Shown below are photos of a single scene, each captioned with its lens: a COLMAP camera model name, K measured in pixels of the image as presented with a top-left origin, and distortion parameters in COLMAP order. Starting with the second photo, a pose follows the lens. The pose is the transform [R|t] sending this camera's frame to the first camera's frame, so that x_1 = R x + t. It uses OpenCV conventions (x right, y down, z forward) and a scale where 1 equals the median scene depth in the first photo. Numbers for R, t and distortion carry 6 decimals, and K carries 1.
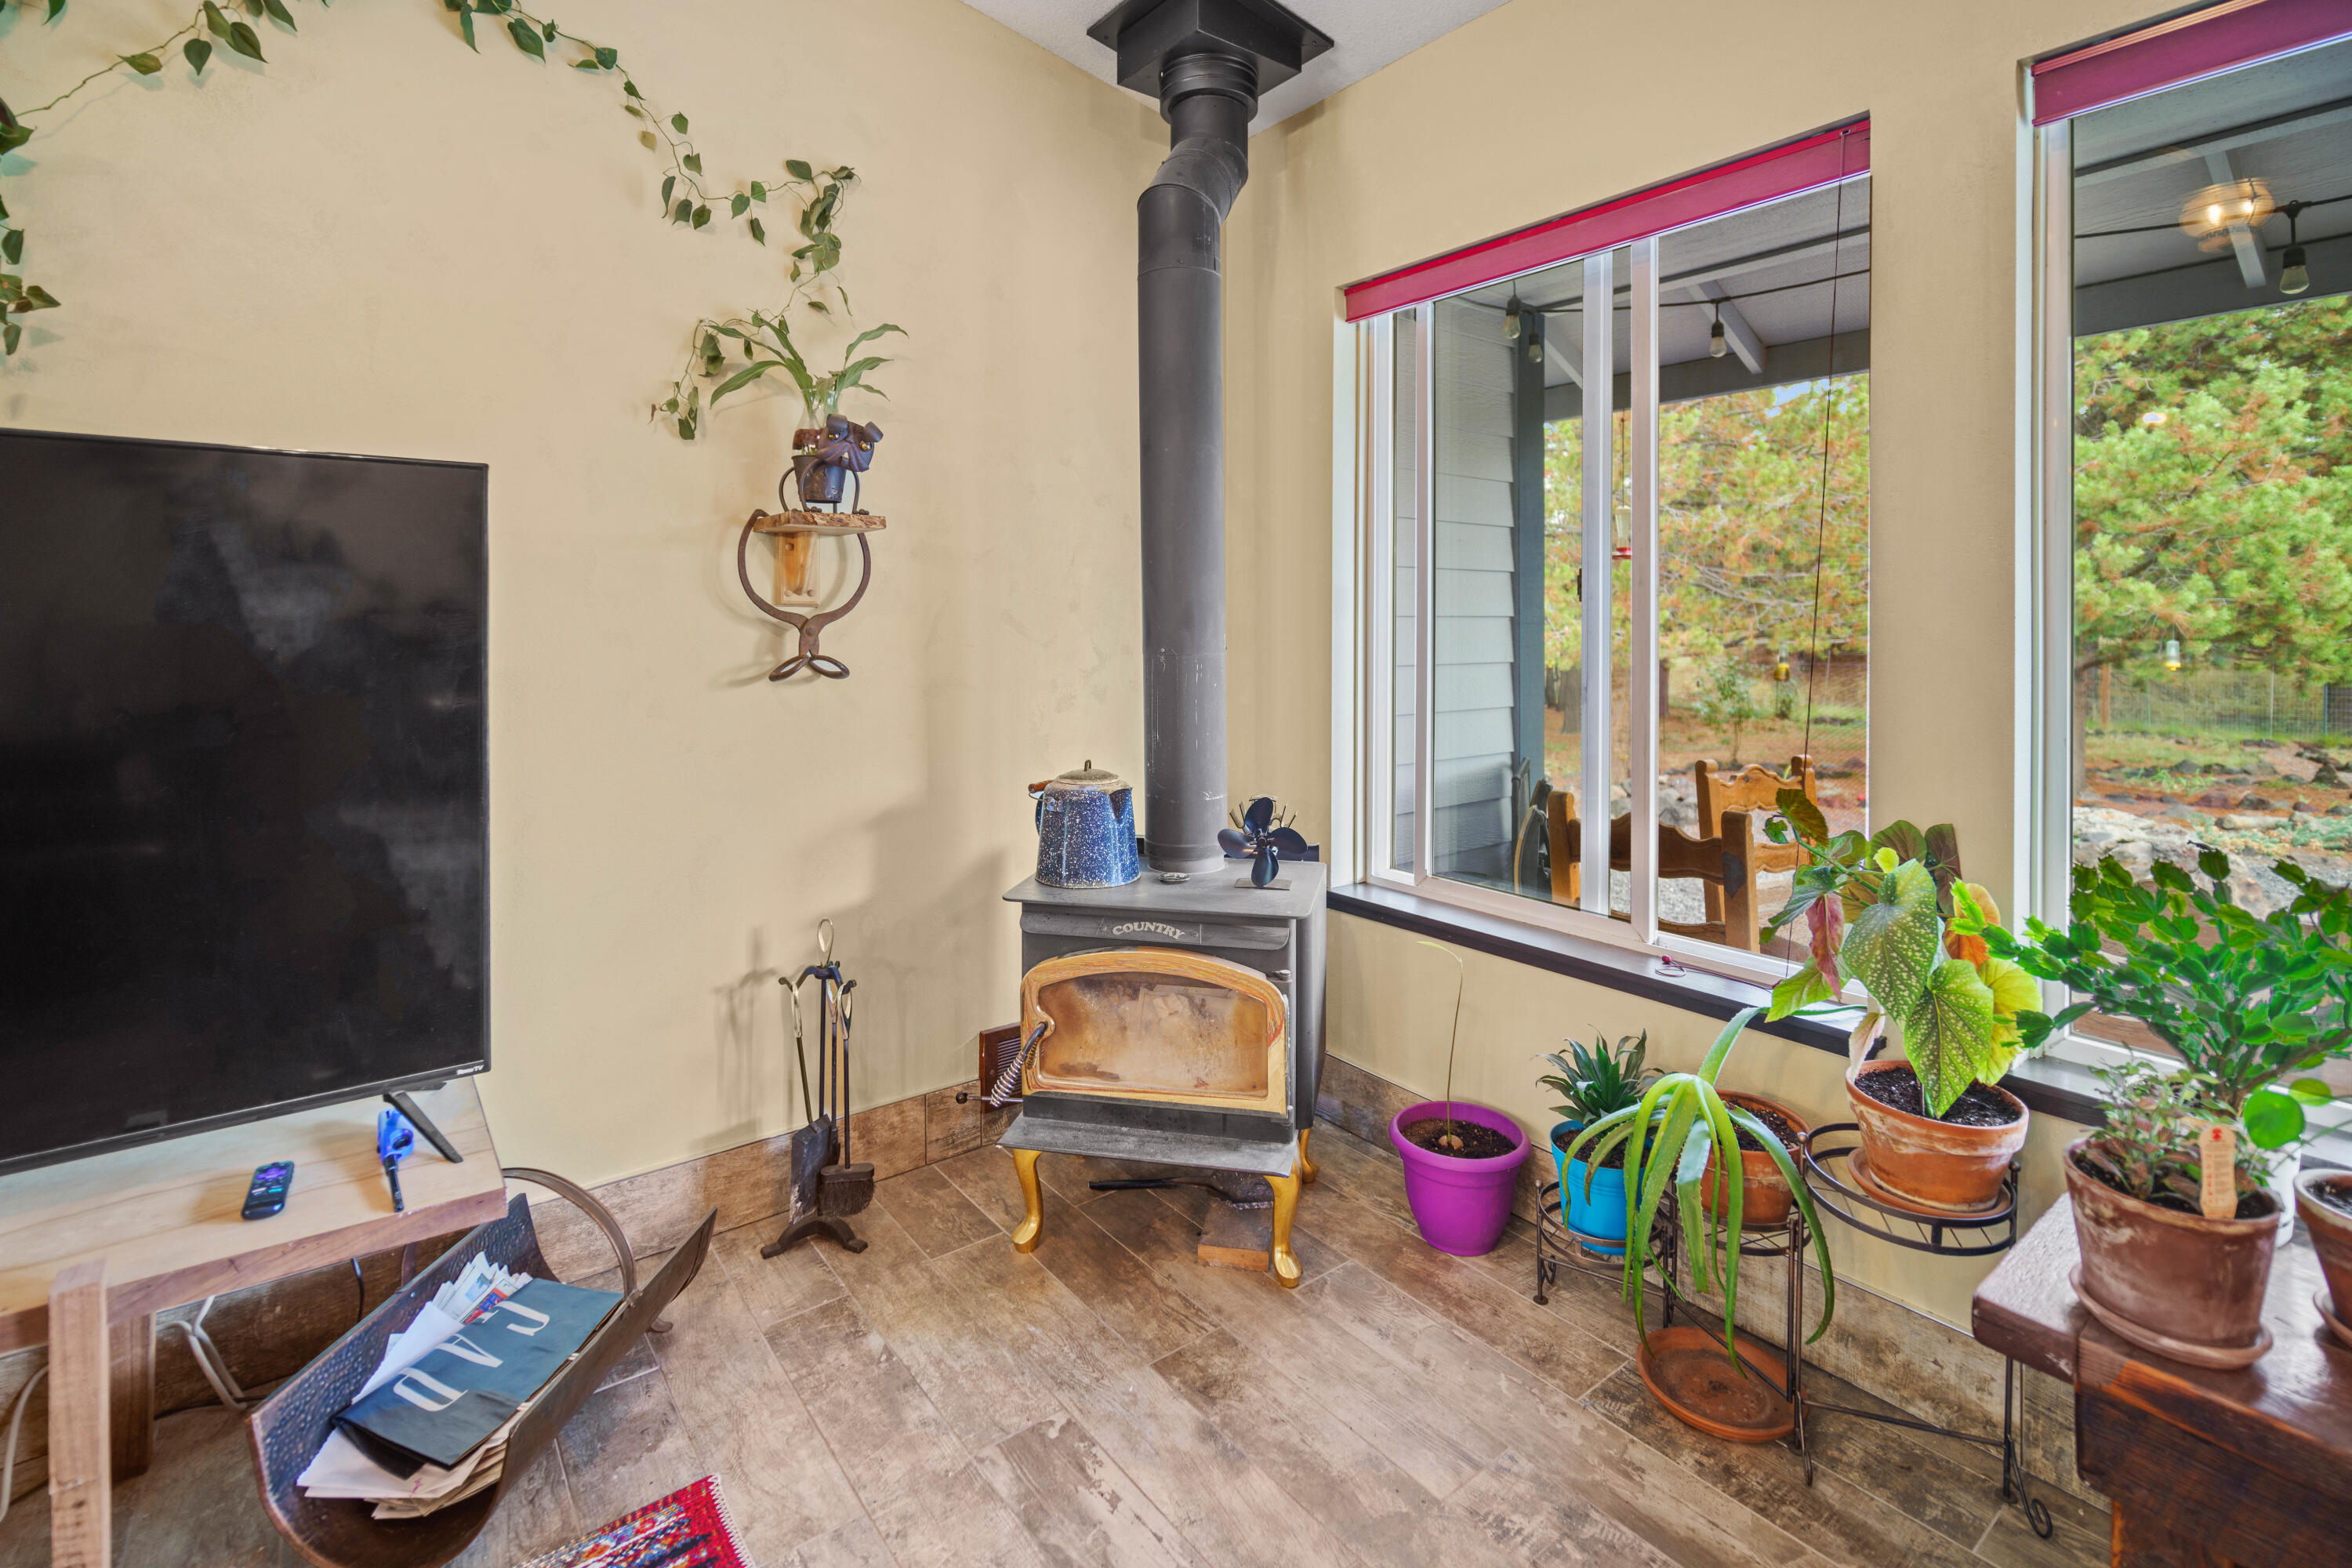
lens RADIAL K [[1078.3, 0, 1177.8], [0, 1078.3, 618.4], [0, 0, 1]] dist [-0.001702, -0.000195]
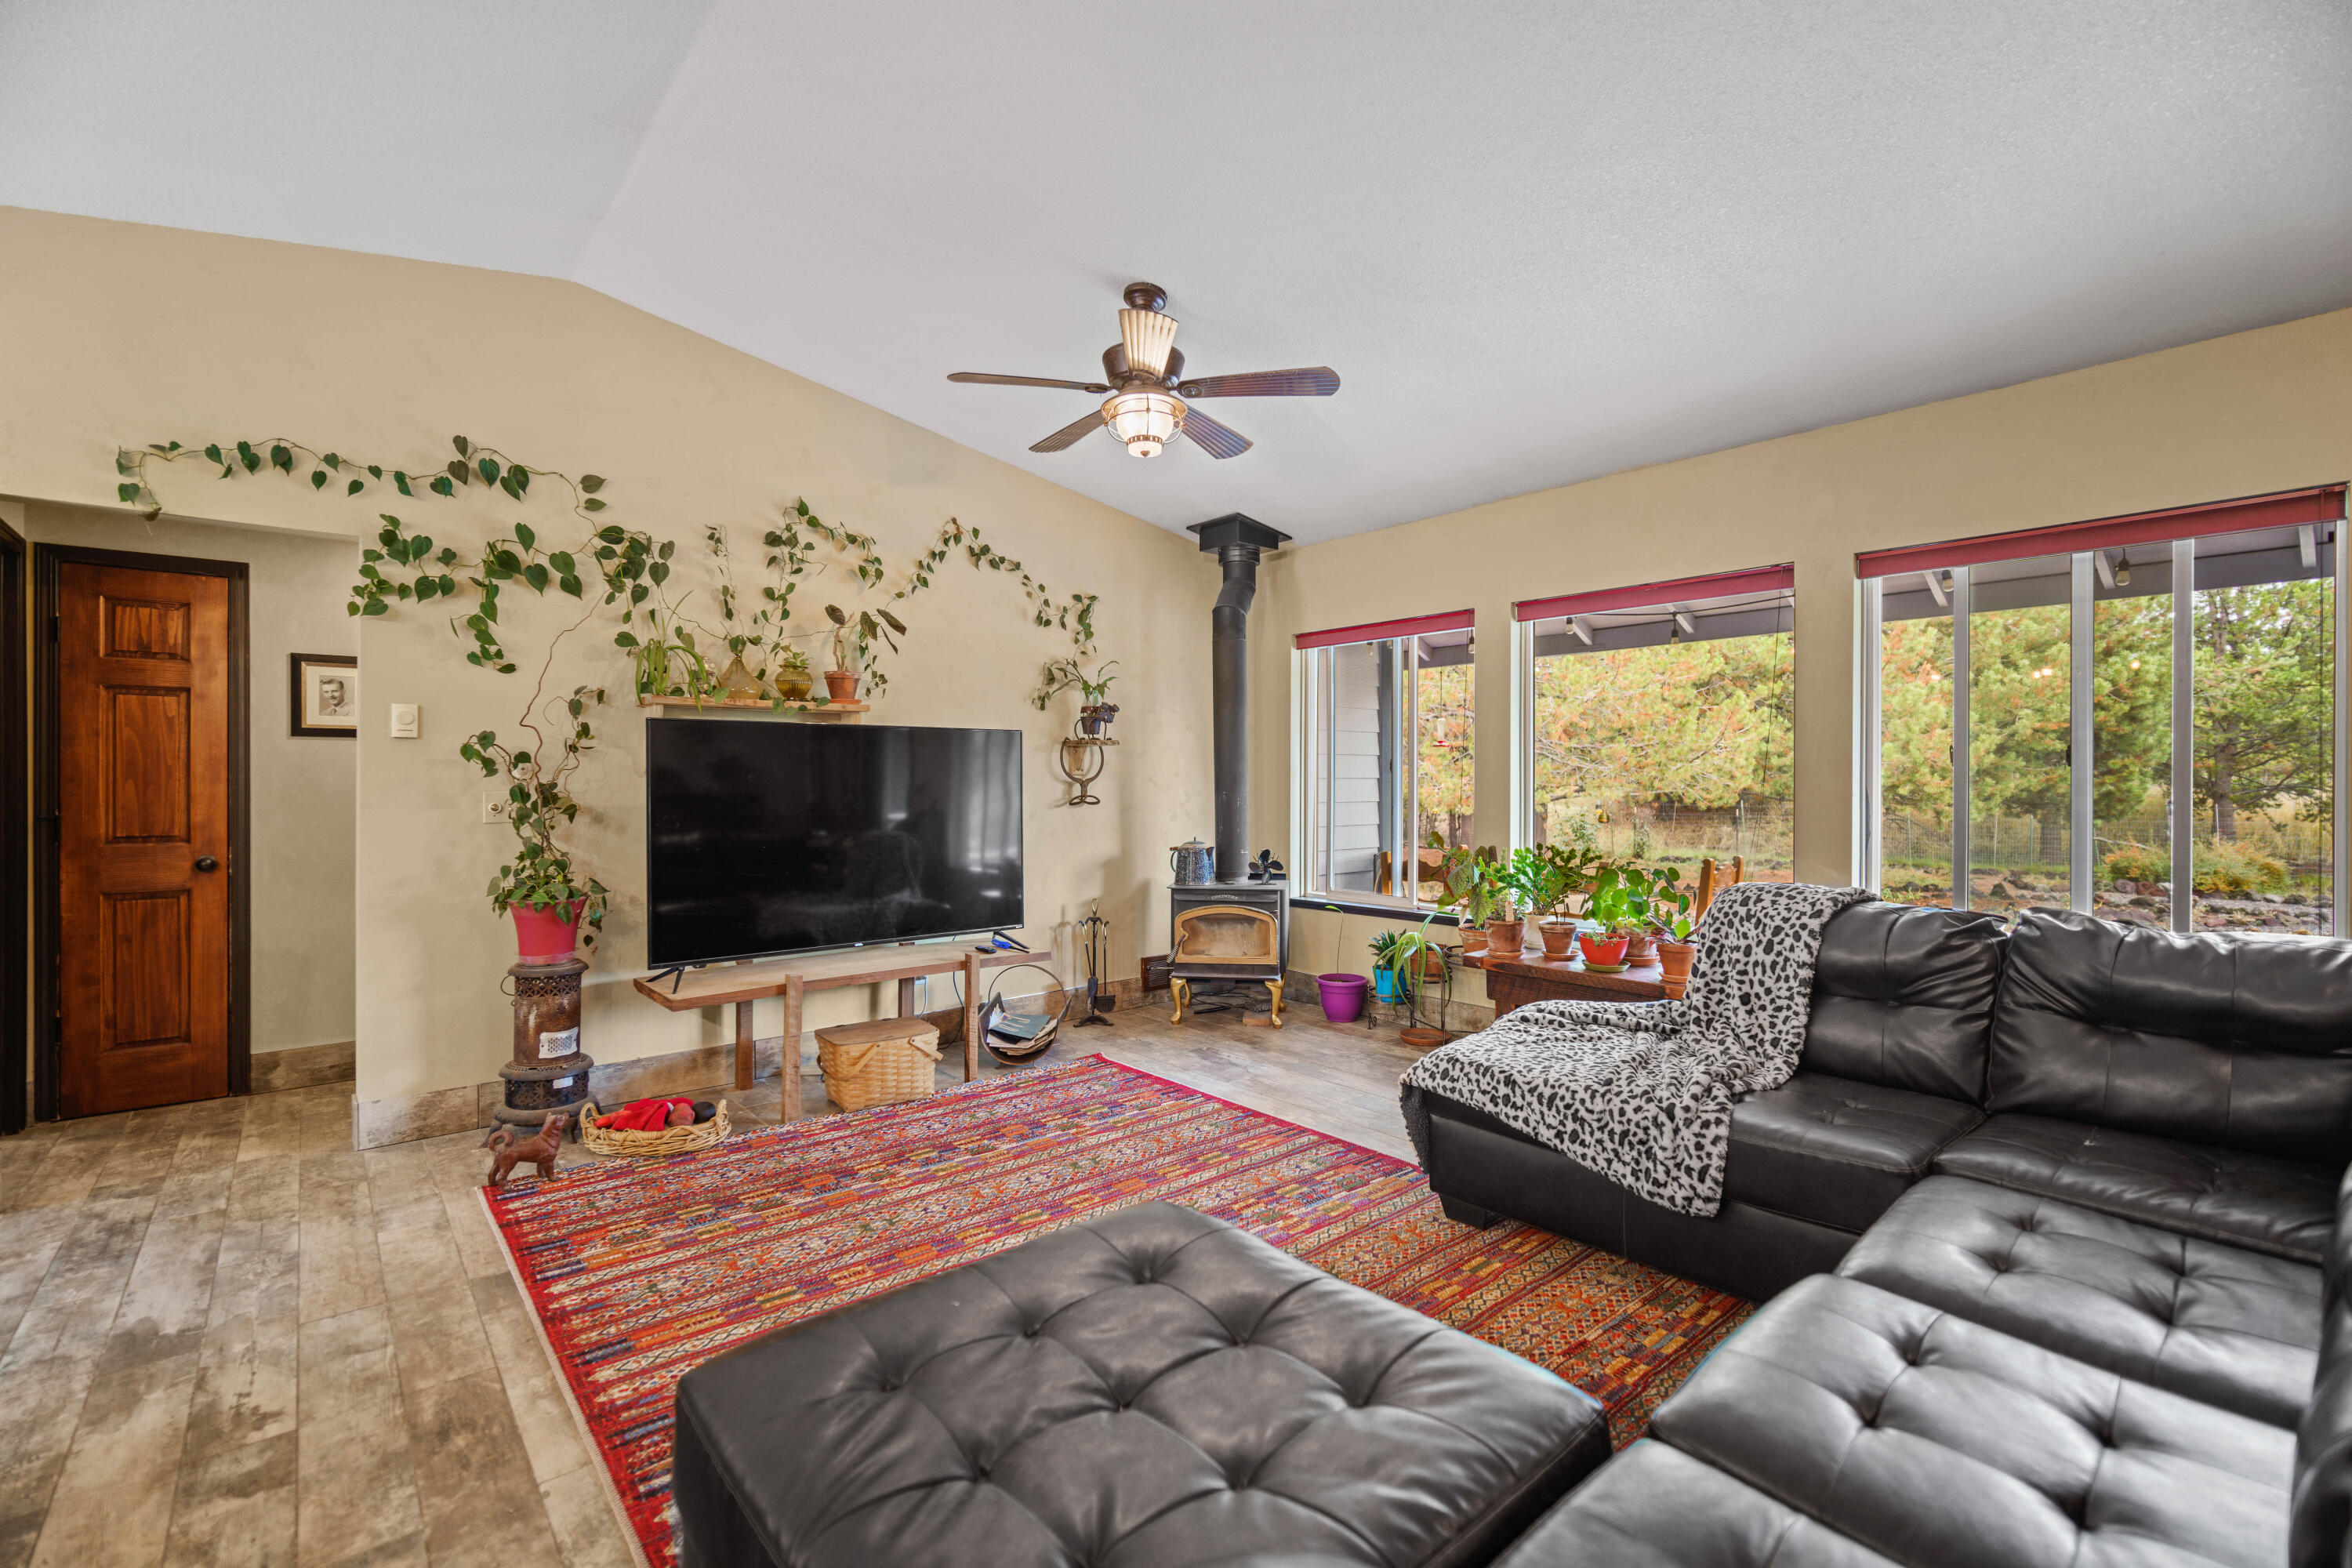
lens RADIAL K [[1038.3, 0, 1176.0], [0, 1038.3, 784.0], [0, 0, 1]] dist [0.000871, 0.000414]
pose [[0.998496, -0.001517, 0.054810, -0.263472], [0.001023, 0.999959, 0.009039, -0.012893], [-0.054821, -0.008969, 0.998456, -1.419703]]
